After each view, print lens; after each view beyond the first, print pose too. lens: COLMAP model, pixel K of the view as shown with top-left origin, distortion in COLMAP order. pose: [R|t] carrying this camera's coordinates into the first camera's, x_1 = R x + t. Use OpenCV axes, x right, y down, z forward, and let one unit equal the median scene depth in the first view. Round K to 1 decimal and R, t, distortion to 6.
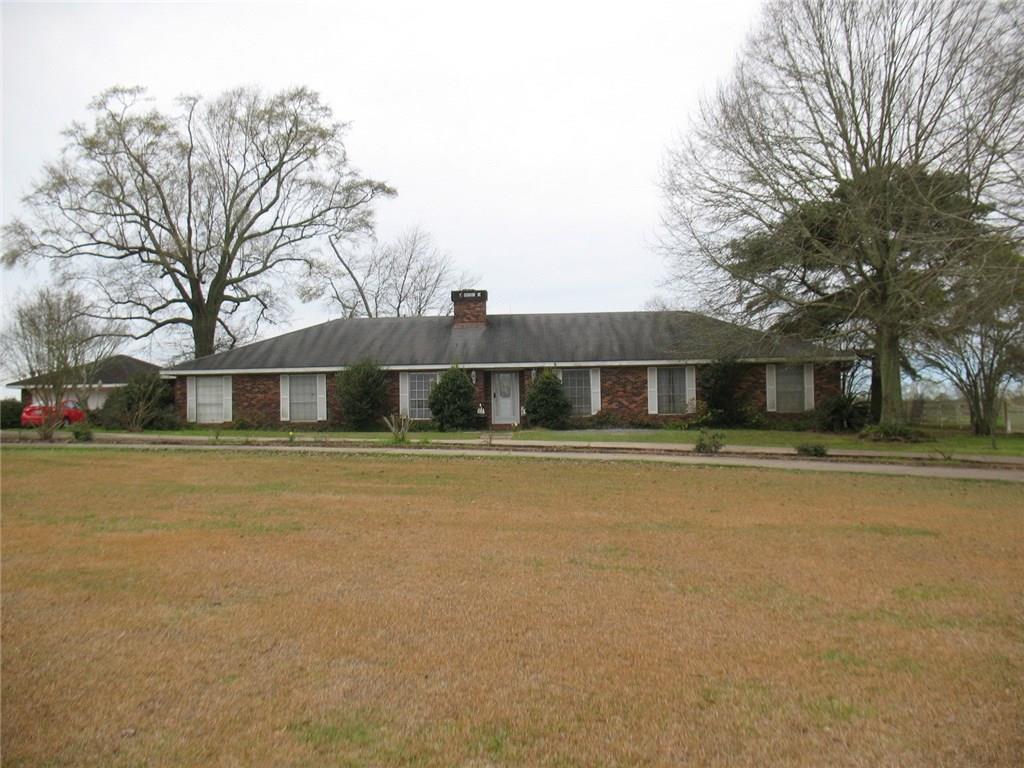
lens RADIAL K [[1054.0, 0, 512.0], [0, 1054.0, 384.0], [0, 0, 1]] dist [-0.193689, 0.252479]
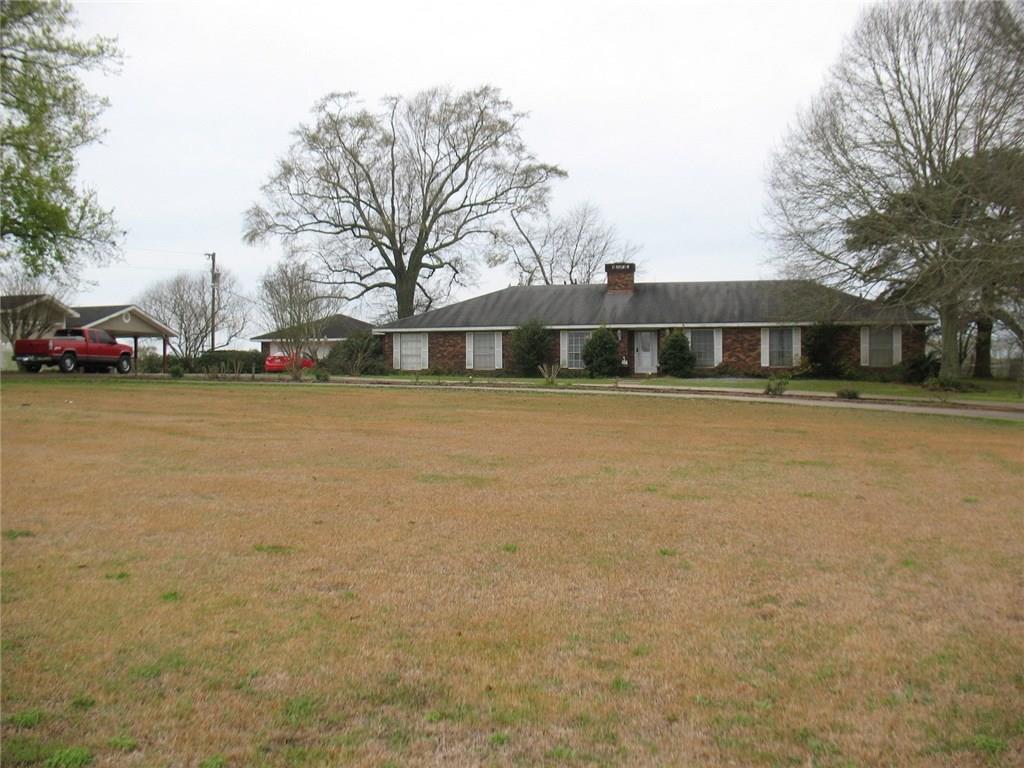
lens RADIAL K [[1054.0, 0, 512.0], [0, 1054.0, 384.0], [0, 0, 1]] dist [-0.193689, 0.252479]
pose [[0.983037, 0.013496, -0.182910, 0.050106], [-0.005064, 0.998906, 0.046488, -0.004388], [0.183337, -0.044773, 0.982030, -0.183218]]
